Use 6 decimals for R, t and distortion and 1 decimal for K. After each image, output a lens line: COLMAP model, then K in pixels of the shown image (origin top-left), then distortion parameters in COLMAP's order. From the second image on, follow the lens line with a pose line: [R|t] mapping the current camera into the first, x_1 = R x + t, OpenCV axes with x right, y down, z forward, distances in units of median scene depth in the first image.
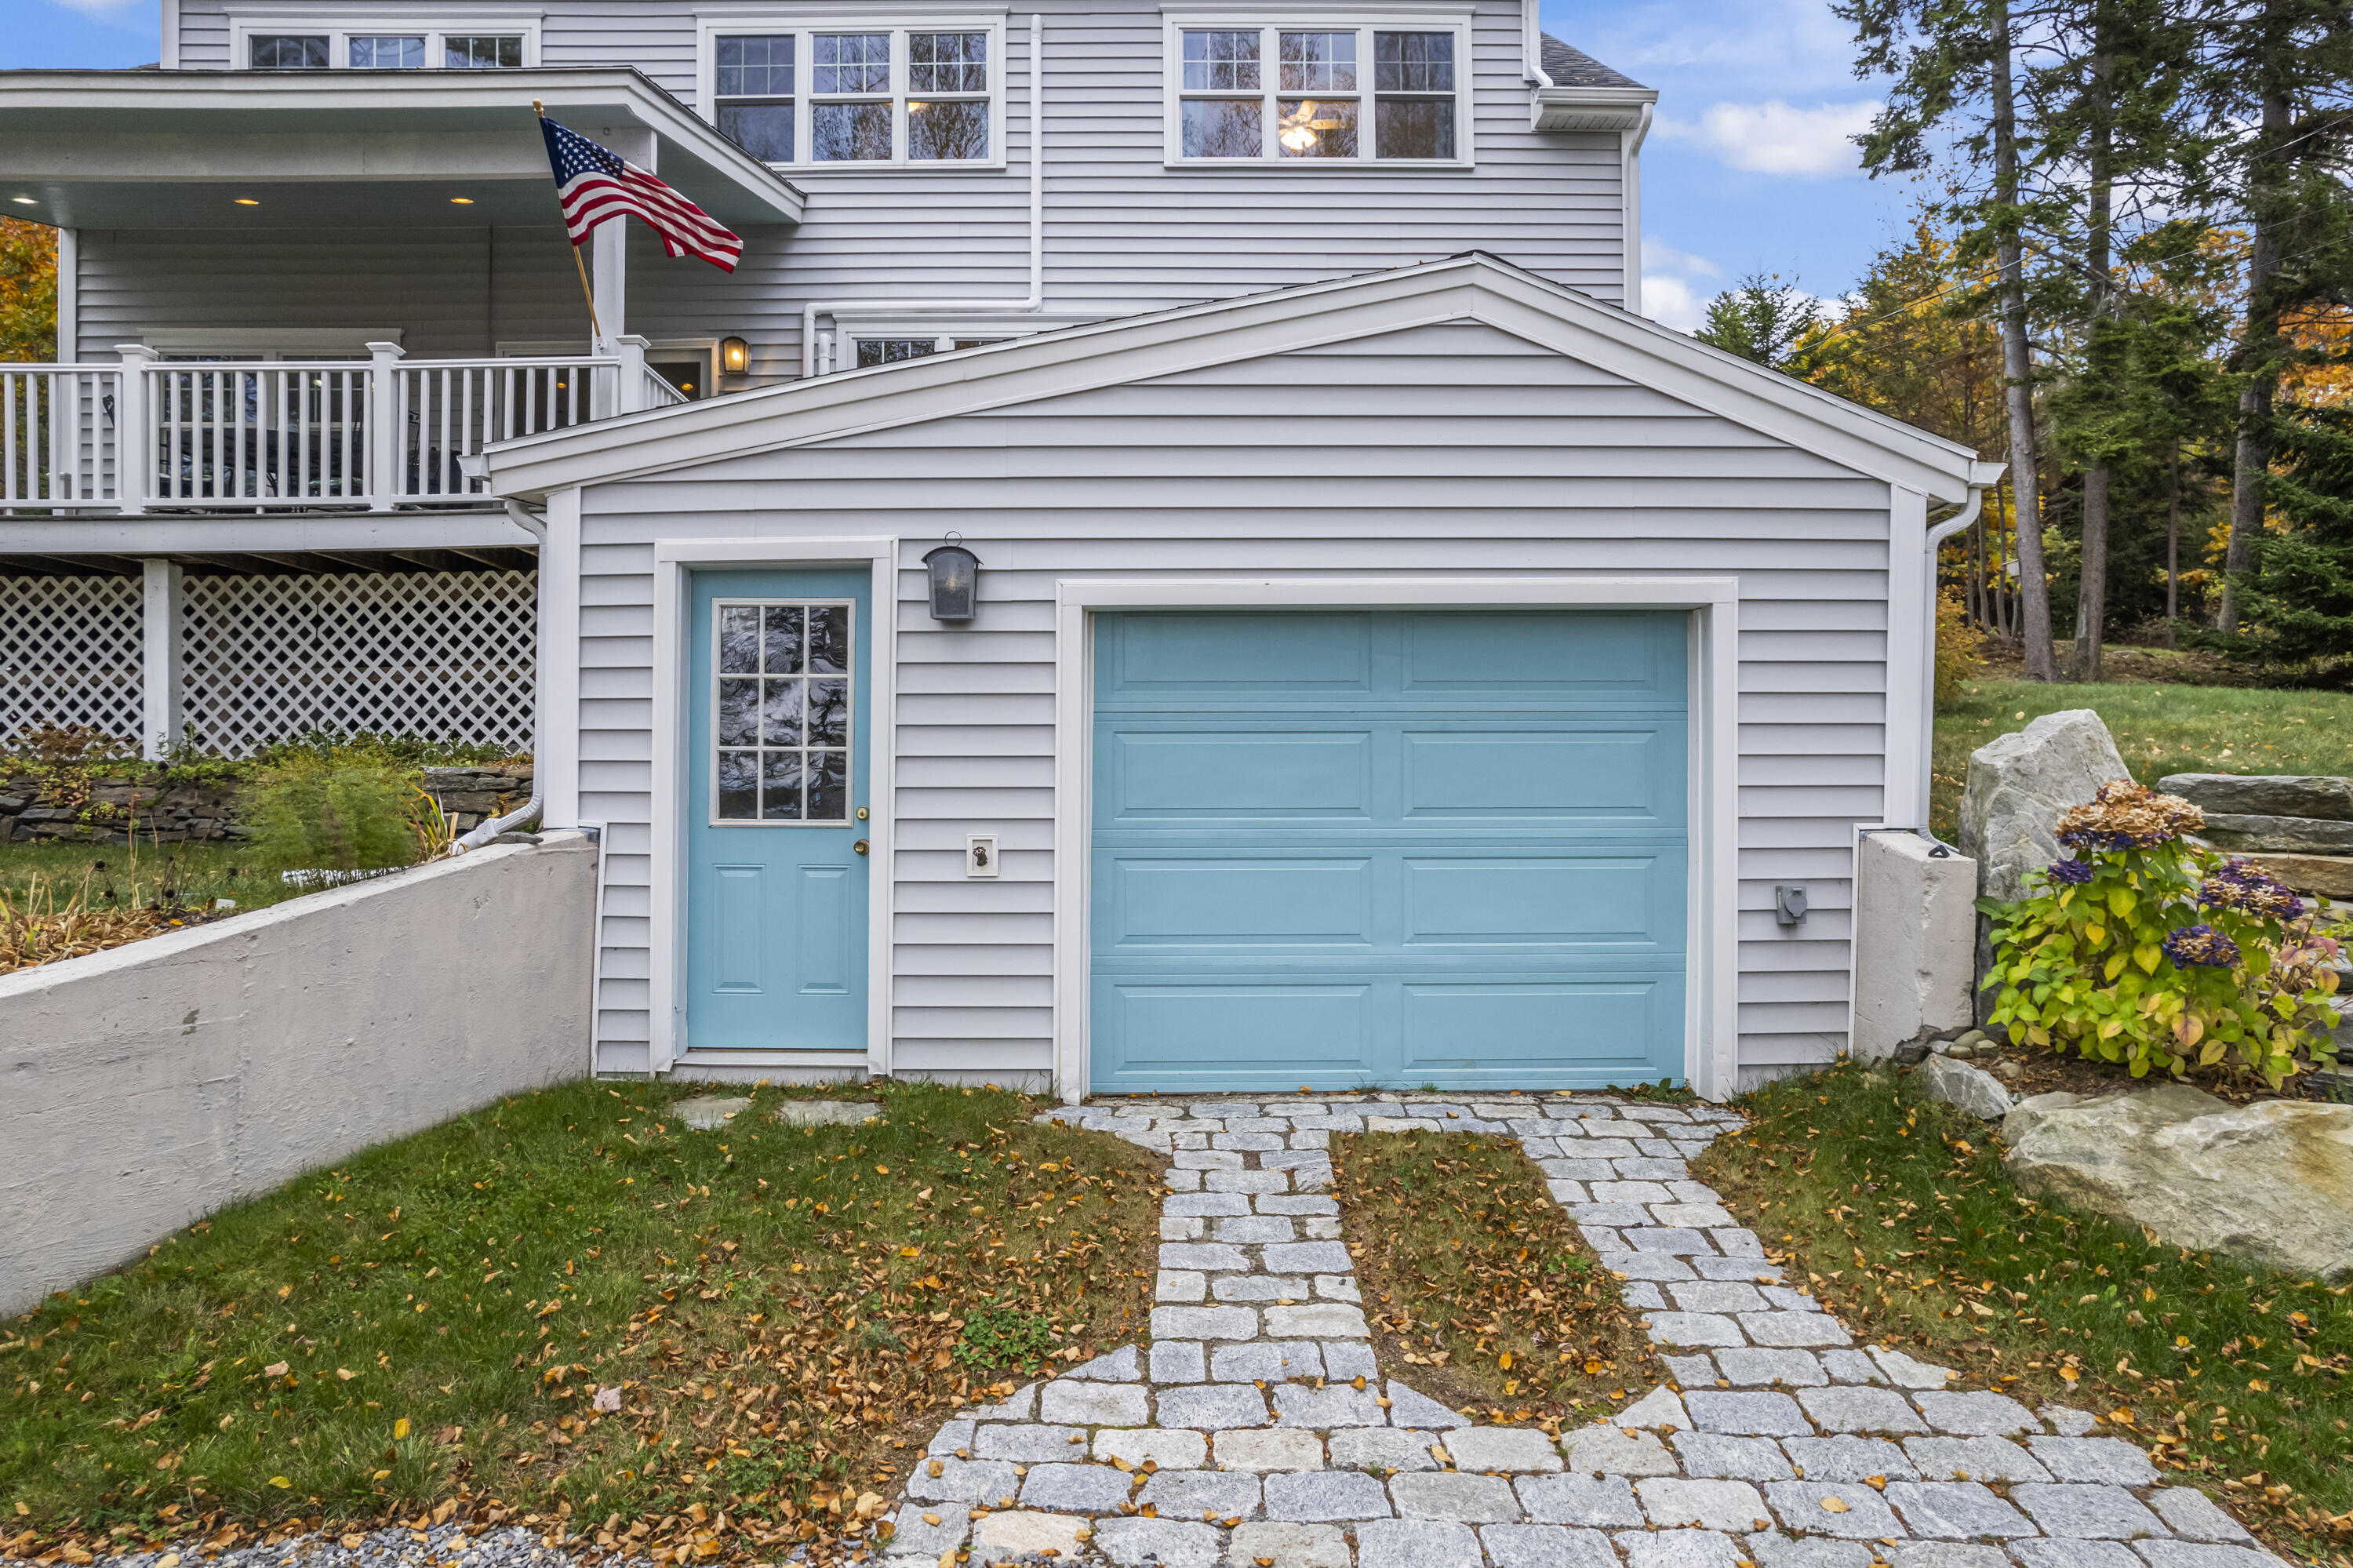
lens RADIAL K [[1511.2, 0, 1164.3], [0, 1511.2, 795.3], [0, 0, 1]] dist [-0.073164, 0.060892]
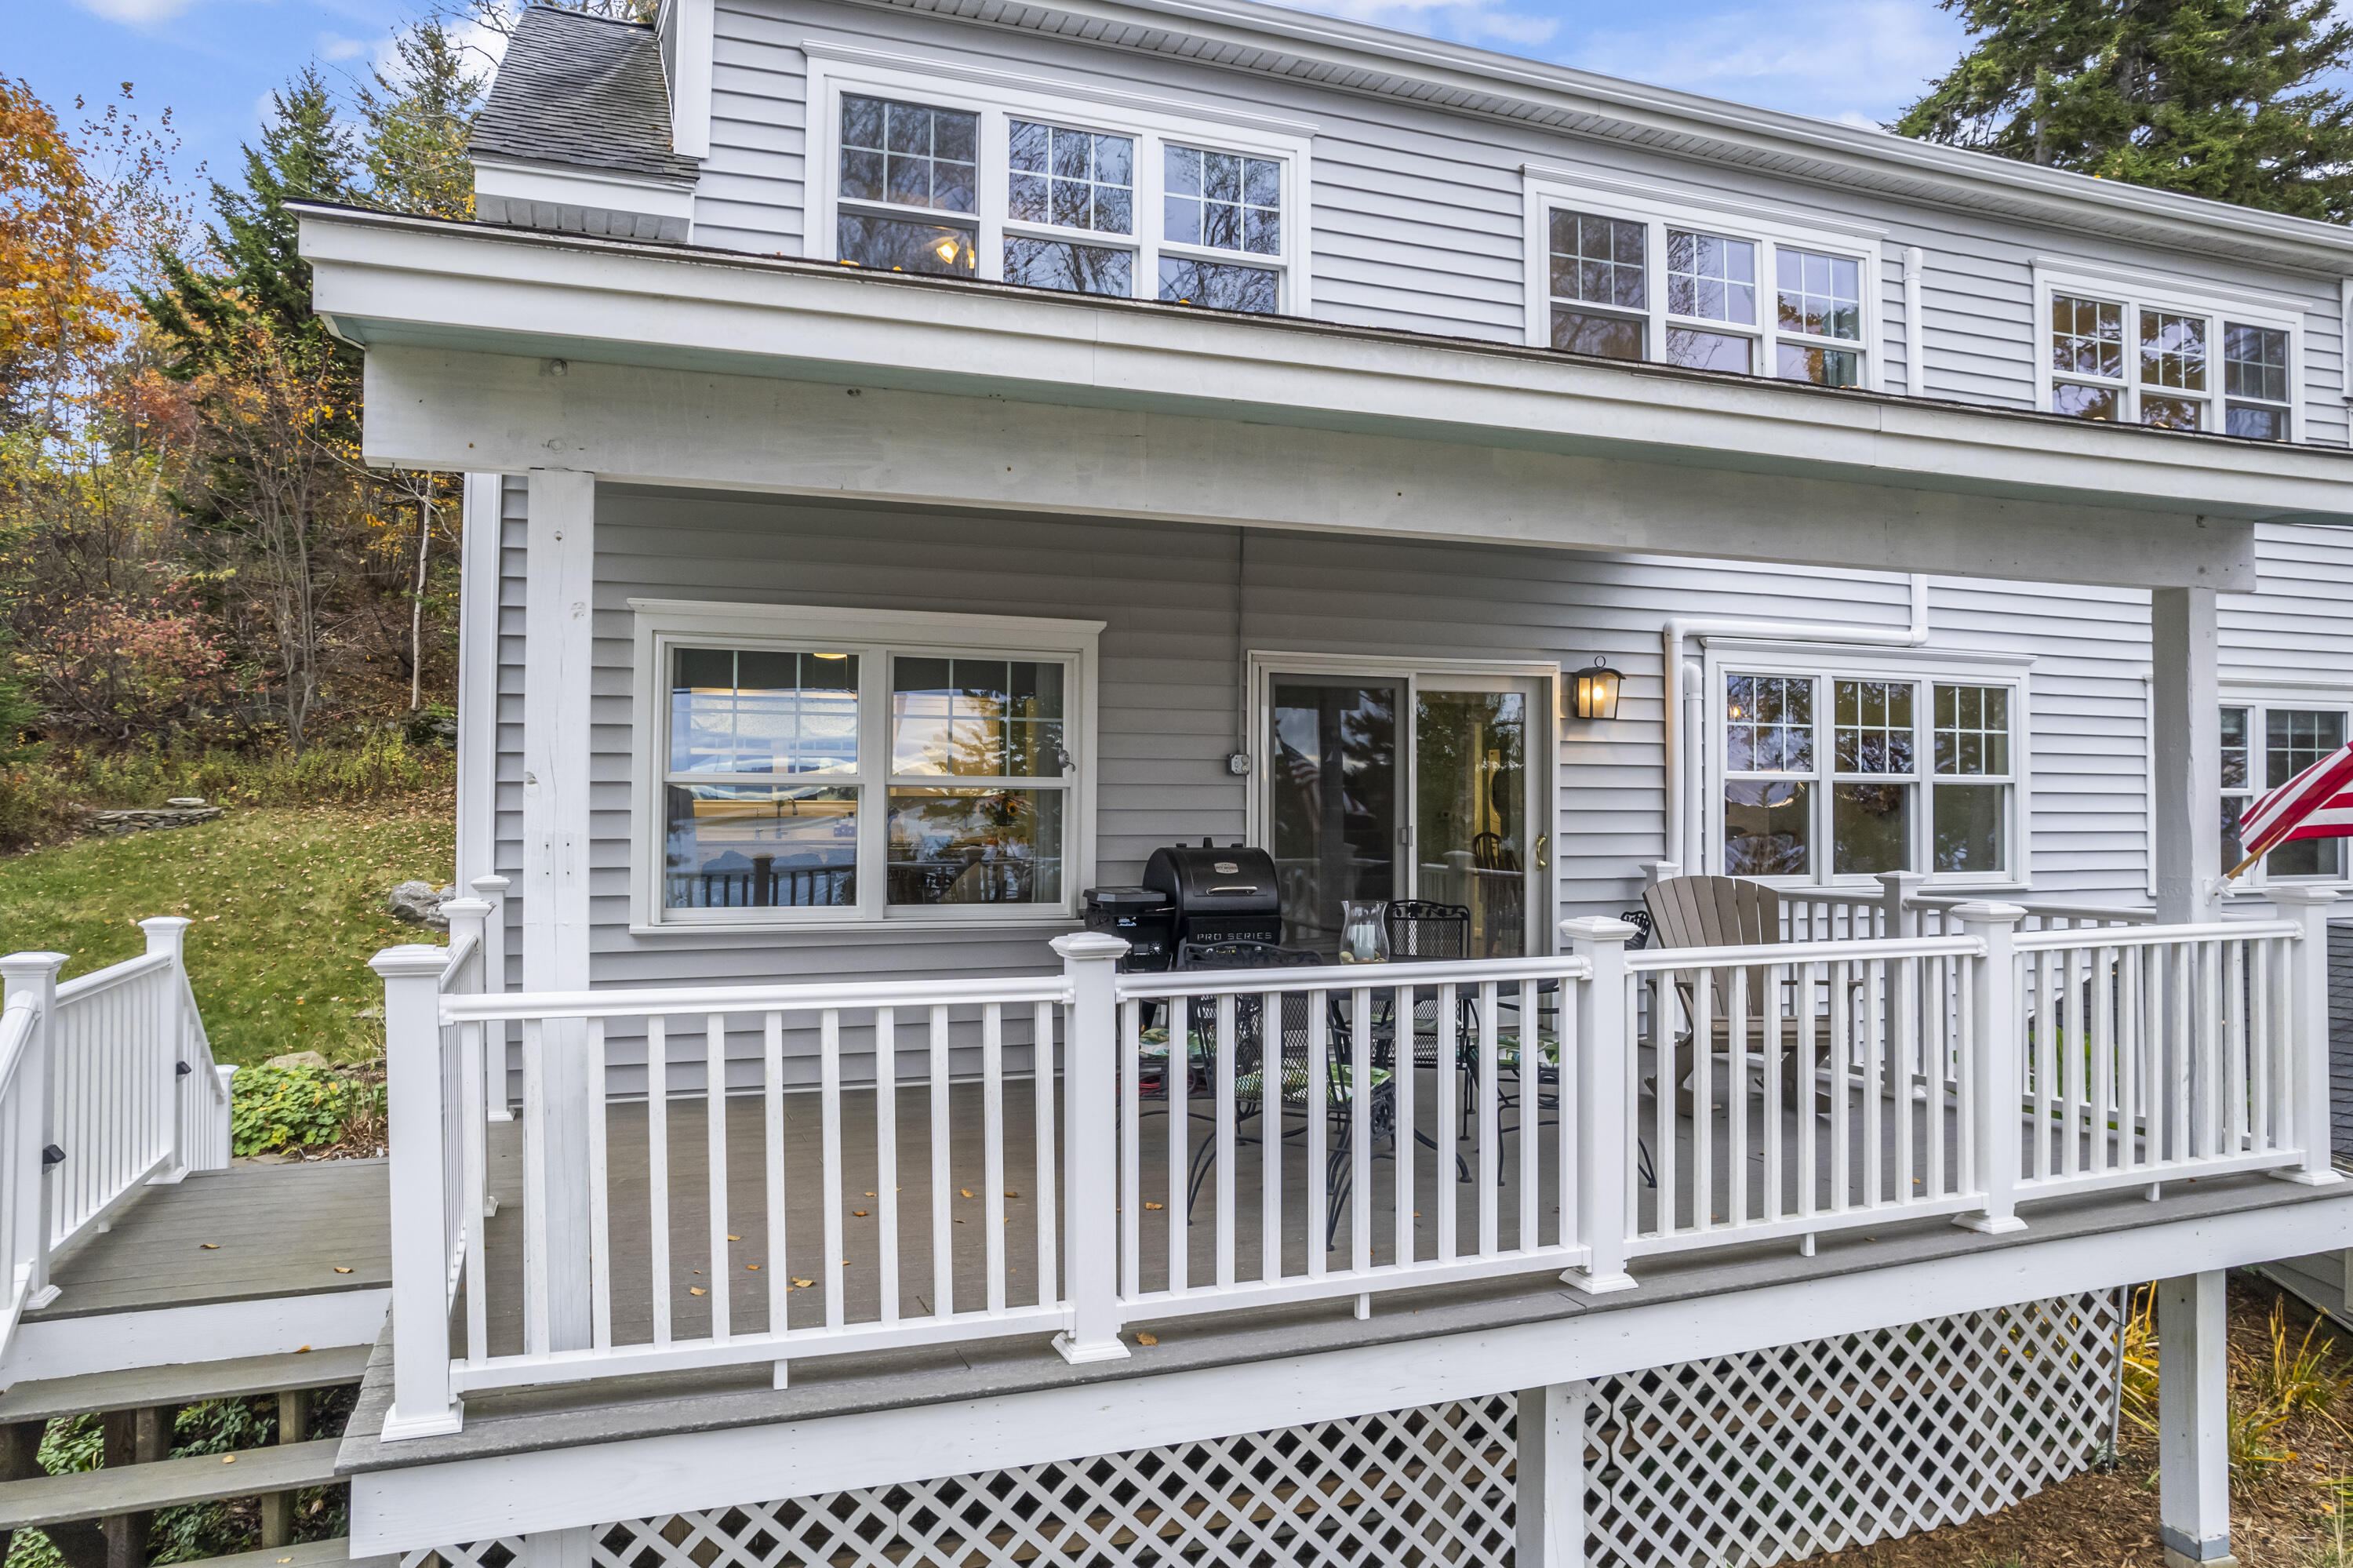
lens RADIAL K [[1546.7, 0, 1182.2], [0, 1546.7, 754.3], [0, 0, 1]] dist [-0.020851, -0.001084]
pose [[0.933958, 0.017466, 0.356956, -1.412460], [-0.006568, 0.999475, -0.031720, -0.481726], [-0.357323, 0.027280, 0.933582, 0.826373]]
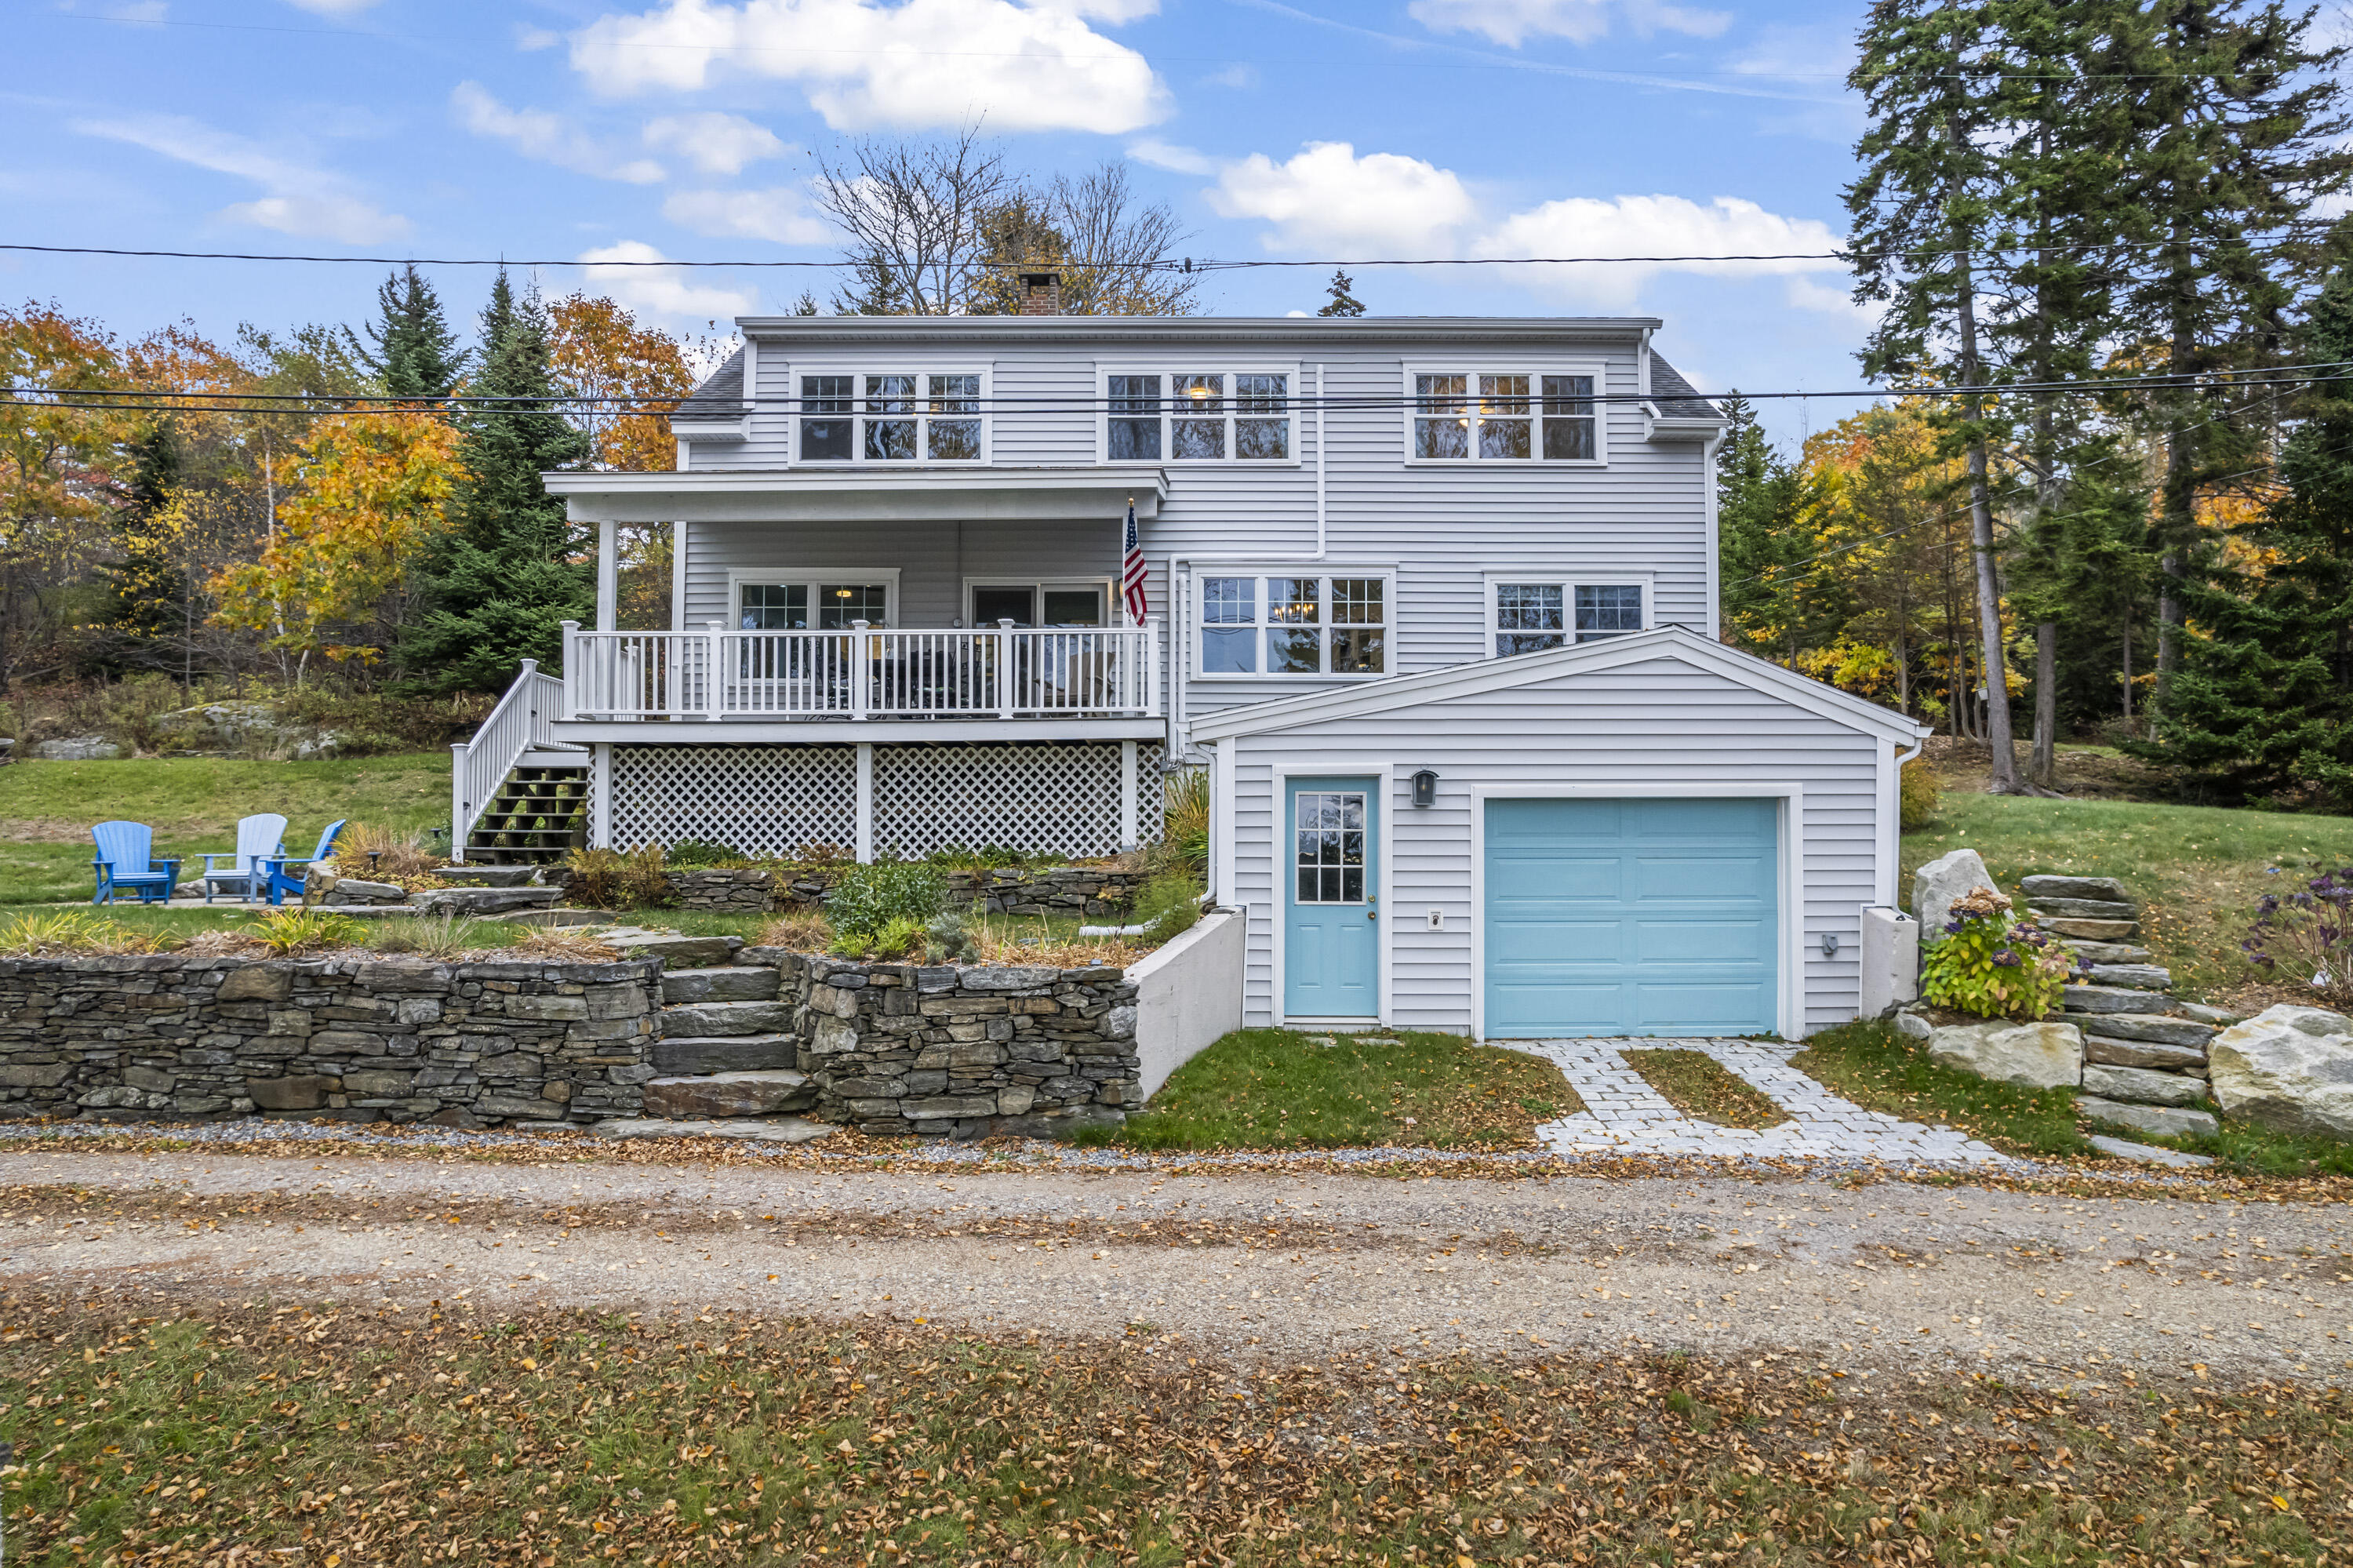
lens RADIAL K [[1506.8, 0, 1166.8], [0, 1506.8, 800.0], [0, 0, 1]] dist [-0.047195, 0.001383]
pose [[0.999995, 0.001470, -0.002833, -0.476321], [-0.001571, 0.999353, -0.035943, -0.047857], [0.002779, 0.035947, 0.999350, -1.036069]]
